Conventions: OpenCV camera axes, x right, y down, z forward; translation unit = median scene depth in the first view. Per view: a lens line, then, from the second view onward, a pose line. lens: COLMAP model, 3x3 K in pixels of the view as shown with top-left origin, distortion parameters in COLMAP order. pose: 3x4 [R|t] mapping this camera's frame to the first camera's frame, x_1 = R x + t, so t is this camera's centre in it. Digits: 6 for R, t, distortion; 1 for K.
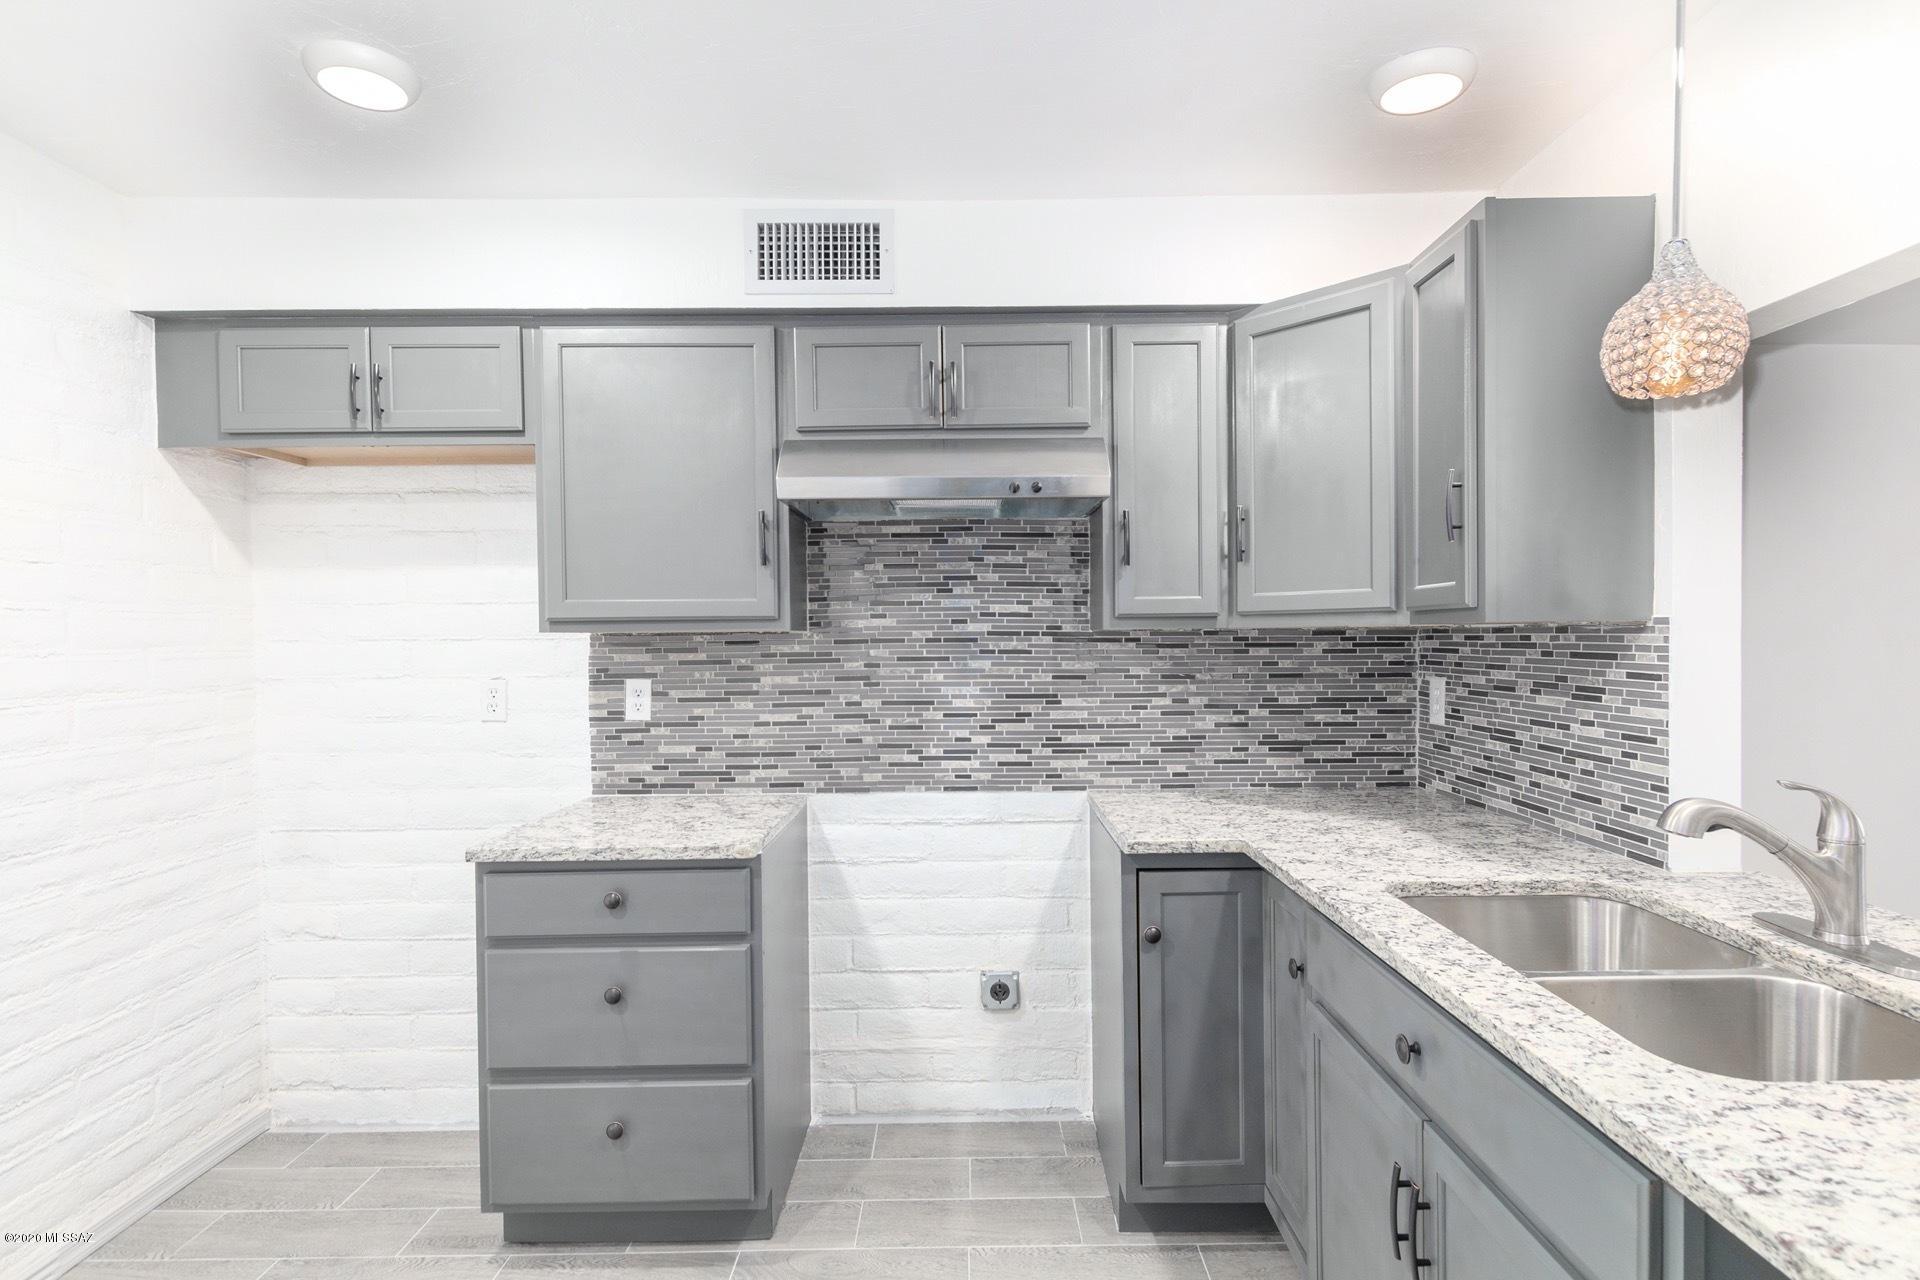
lens RADIAL K [[978.0, 0, 958.9], [0, 978.0, 644.3], [0, 0, 1]] dist [0.002110, -0.003293]
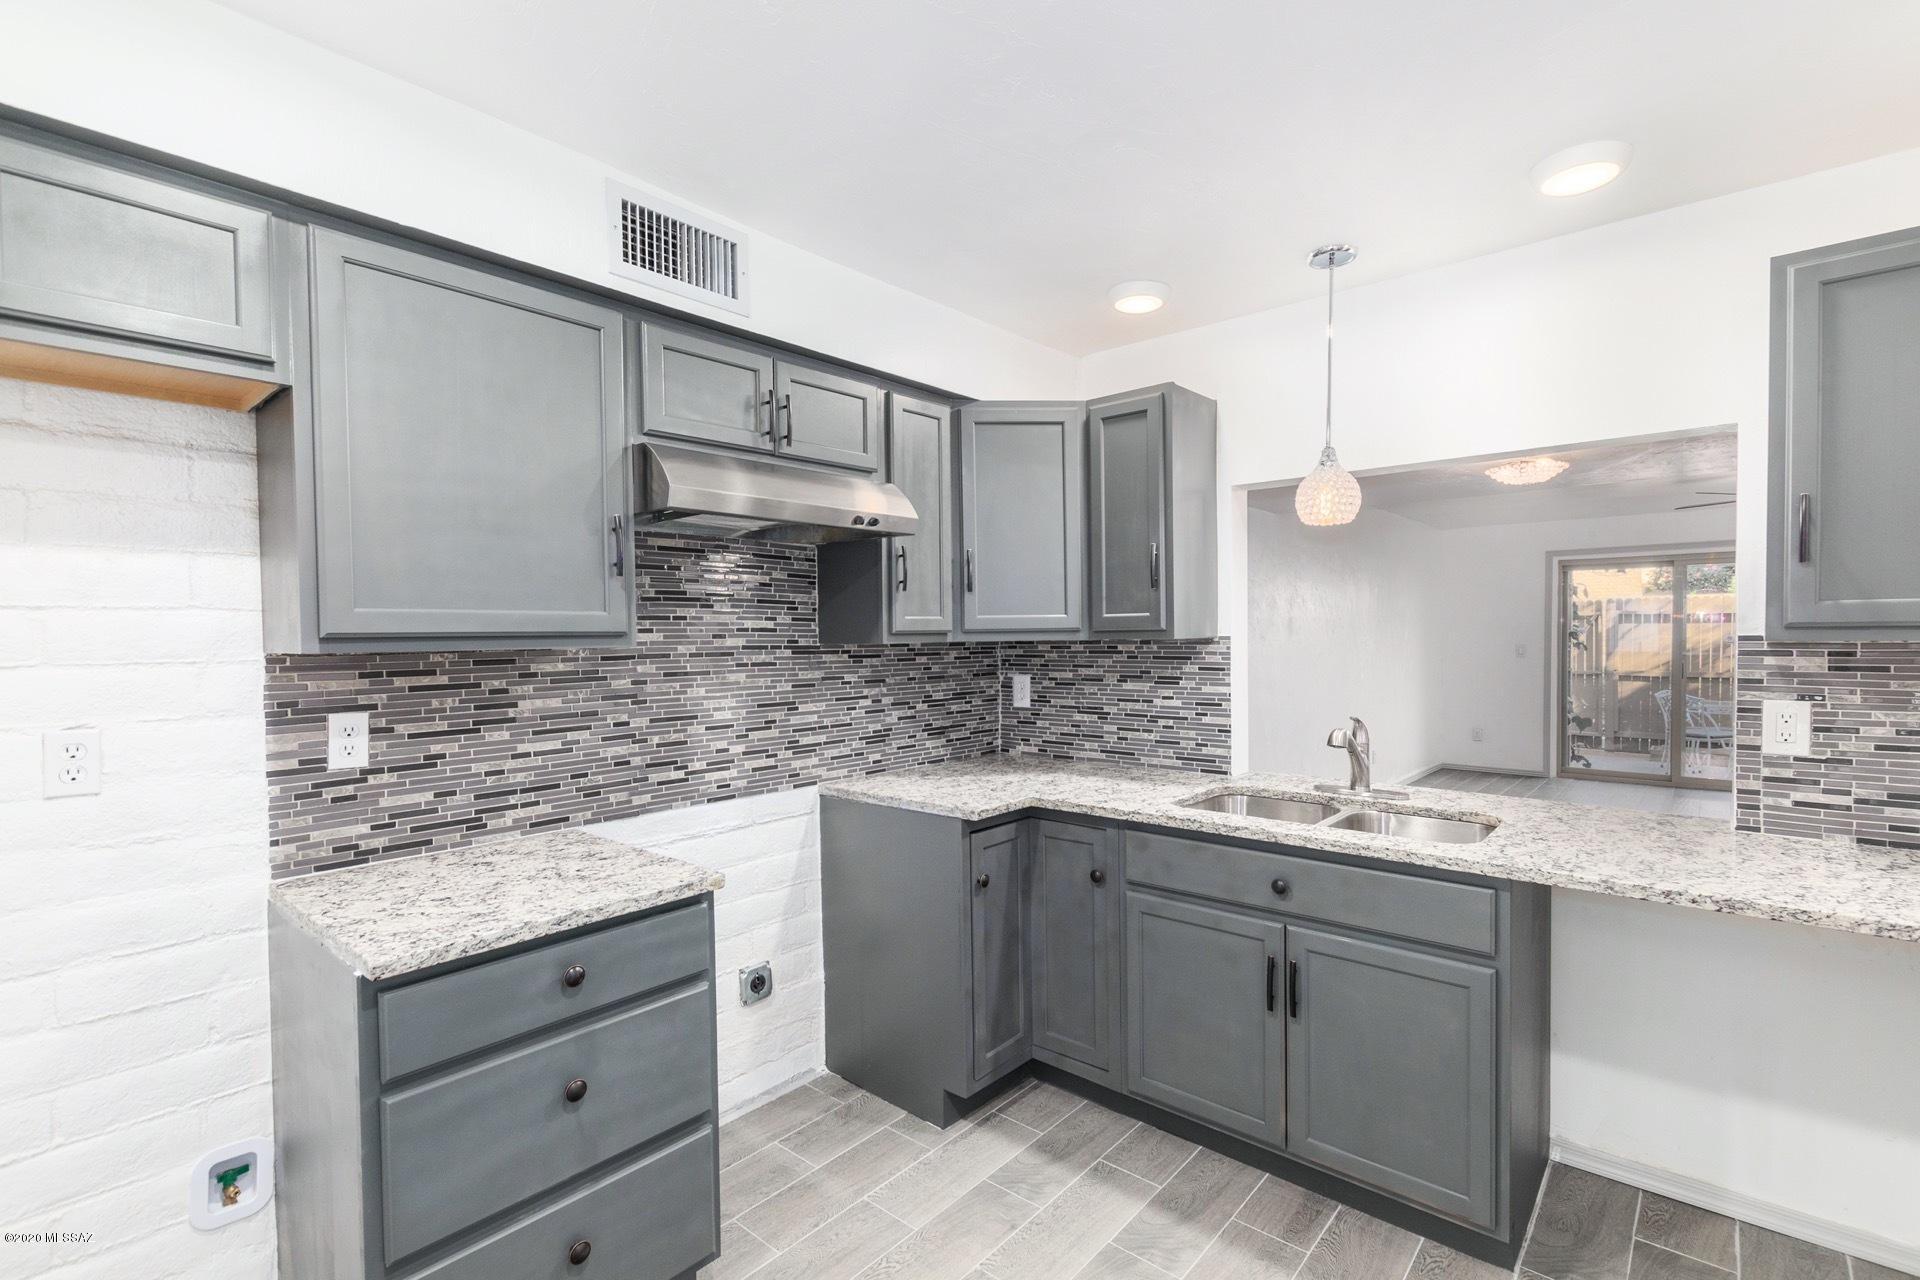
lens RADIAL K [[884.4, 0, 975.9], [0, 884.4, 643.6], [0, 0, 1]] dist [0.008524, -0.003283]
pose [[0.648762, -0.007288, 0.760957, -0.533639], [0.012306, 0.999924, -0.000916, -0.011394], [-0.760892, 0.009958, 0.648802, 0.189359]]
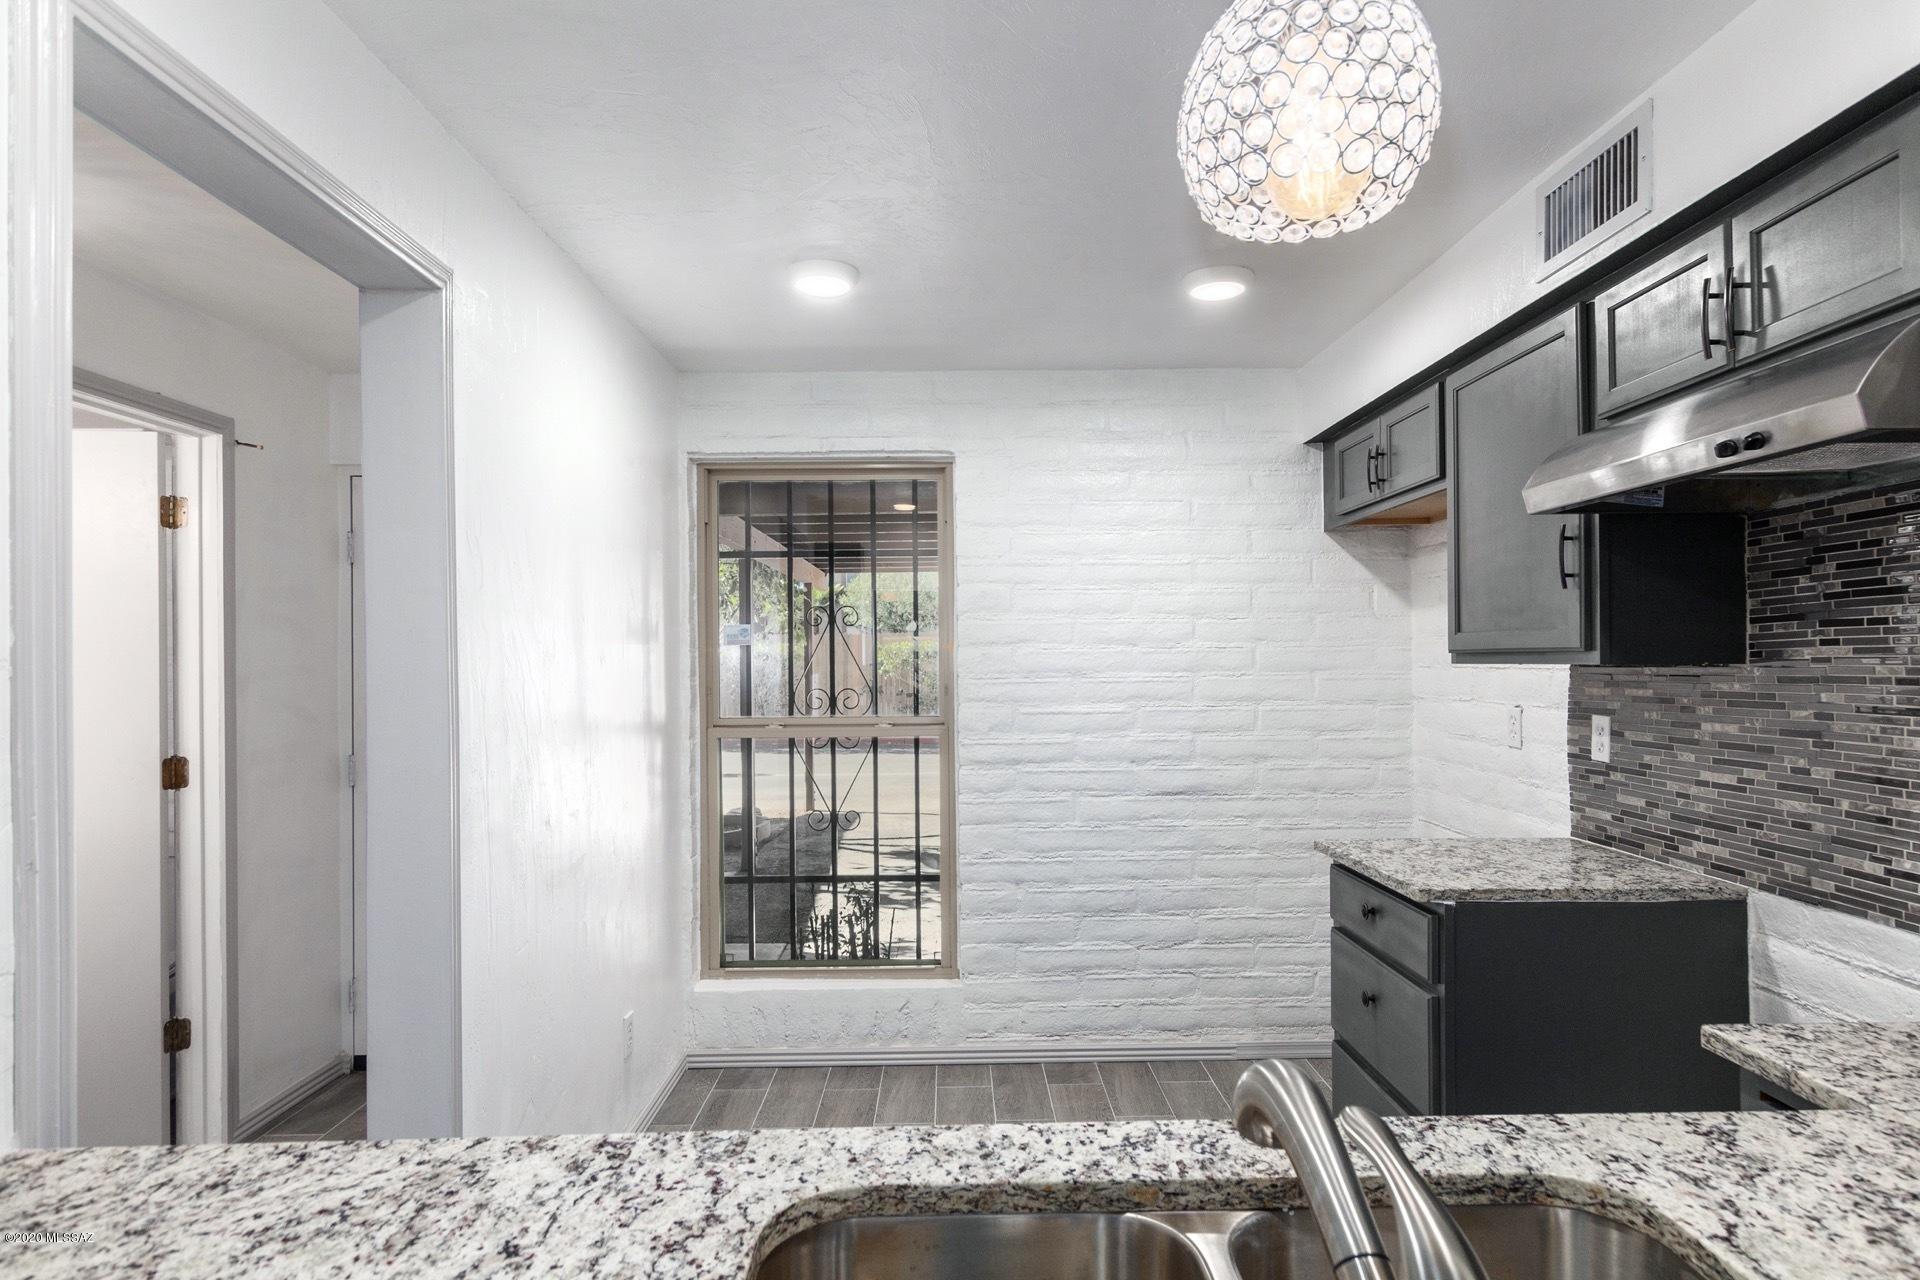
lens RADIAL K [[1033.2, 0, 967.1], [0, 1033.2, 653.1], [0, 0, 1]] dist [0.011344, -0.005644]
pose [[0.014647, 0.001879, -0.999891, 0.608739], [-0.002357, 0.999996, 0.001845, -0.021439], [0.999890, 0.002330, 0.014651, 0.408178]]
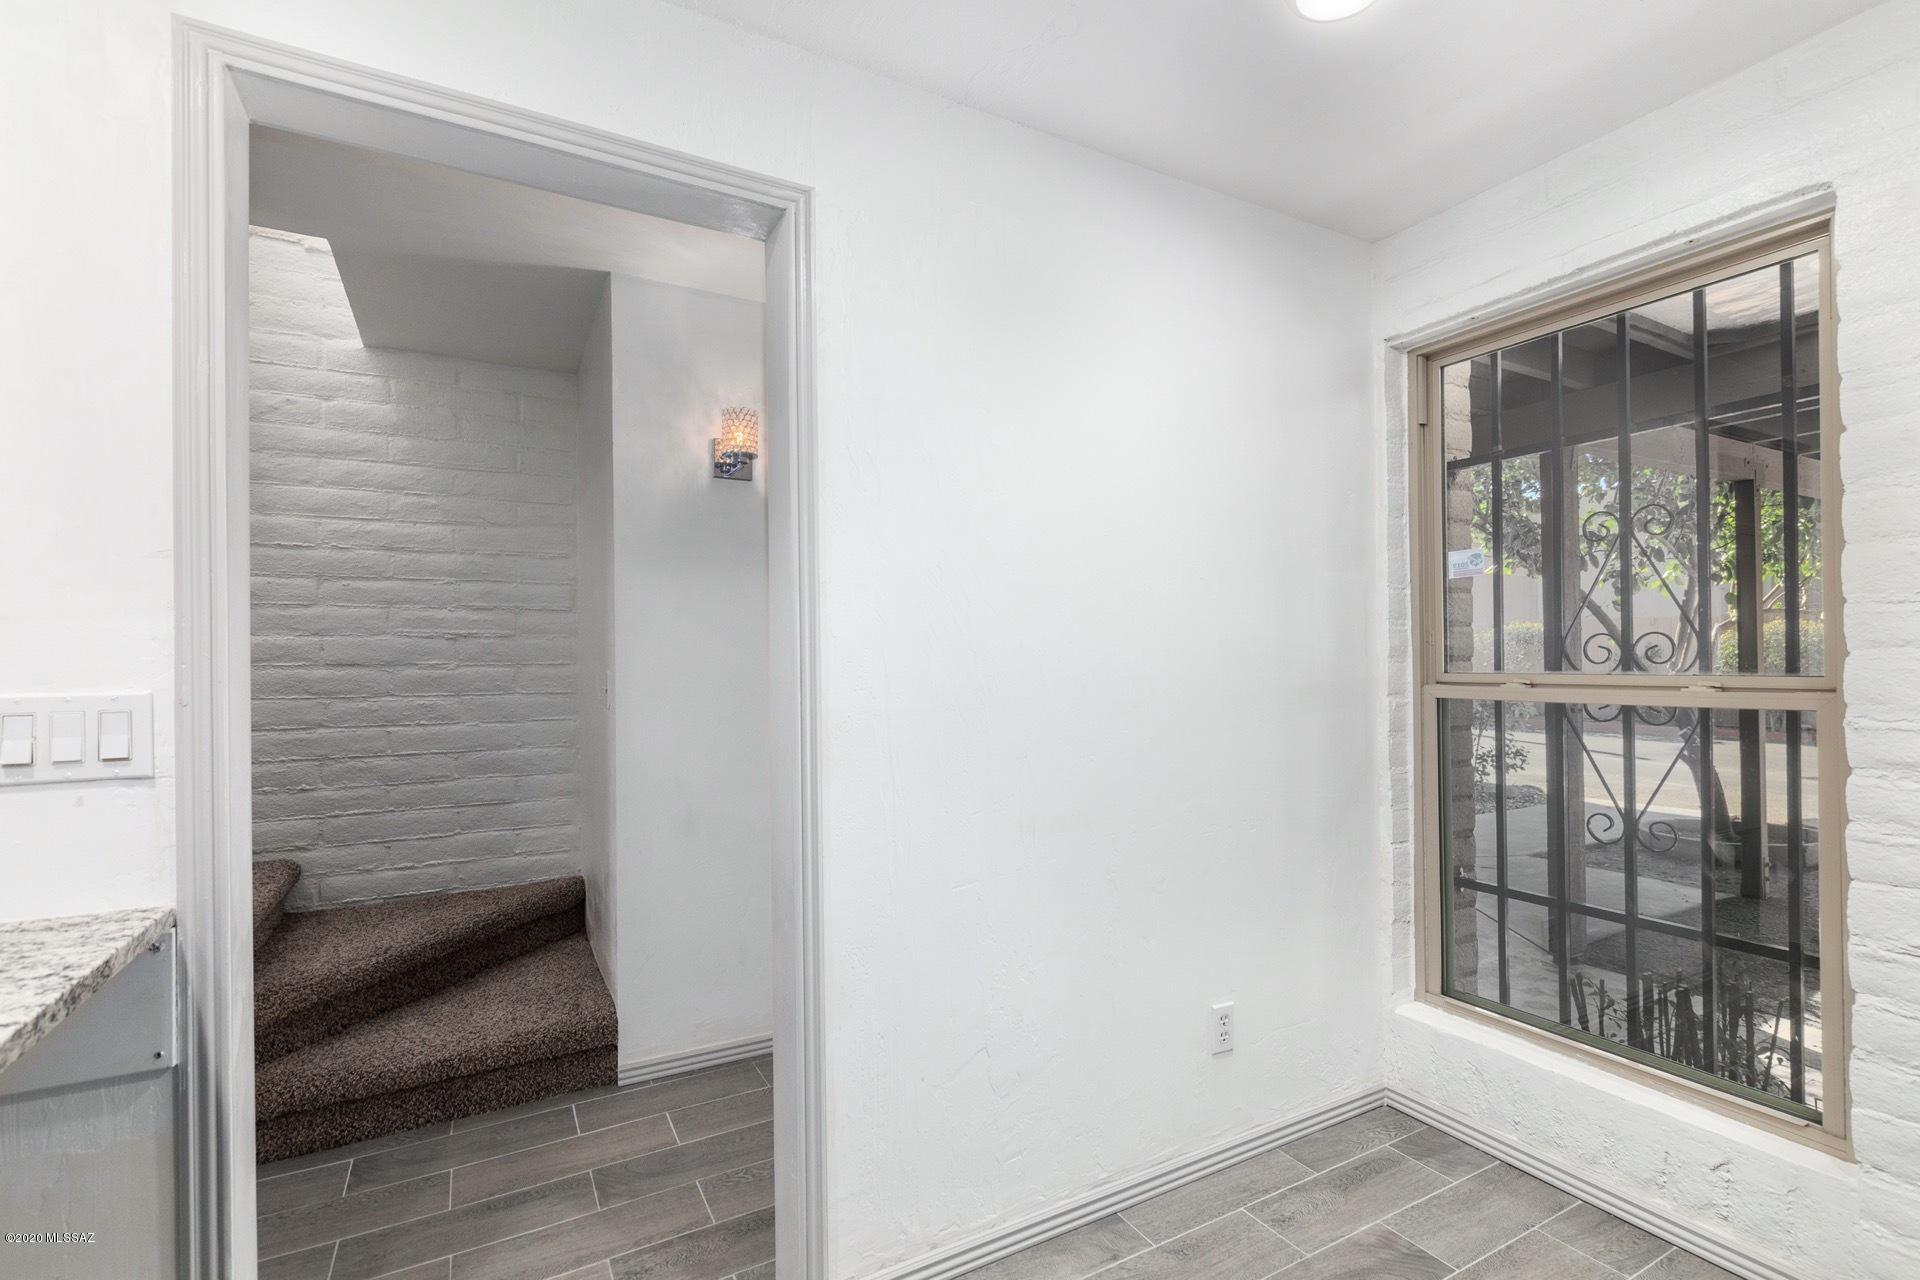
lens RADIAL K [[884.4, 0, 961.8], [0, 884.4, 645.6], [0, 0, 1]] dist [0.008524, -0.003283]
pose [[-0.866182, 0.009541, -0.499637, 0.450991], [0.009130, 0.999953, 0.003267, -0.003964], [0.499645, -0.001732, -0.866228, 0.482914]]
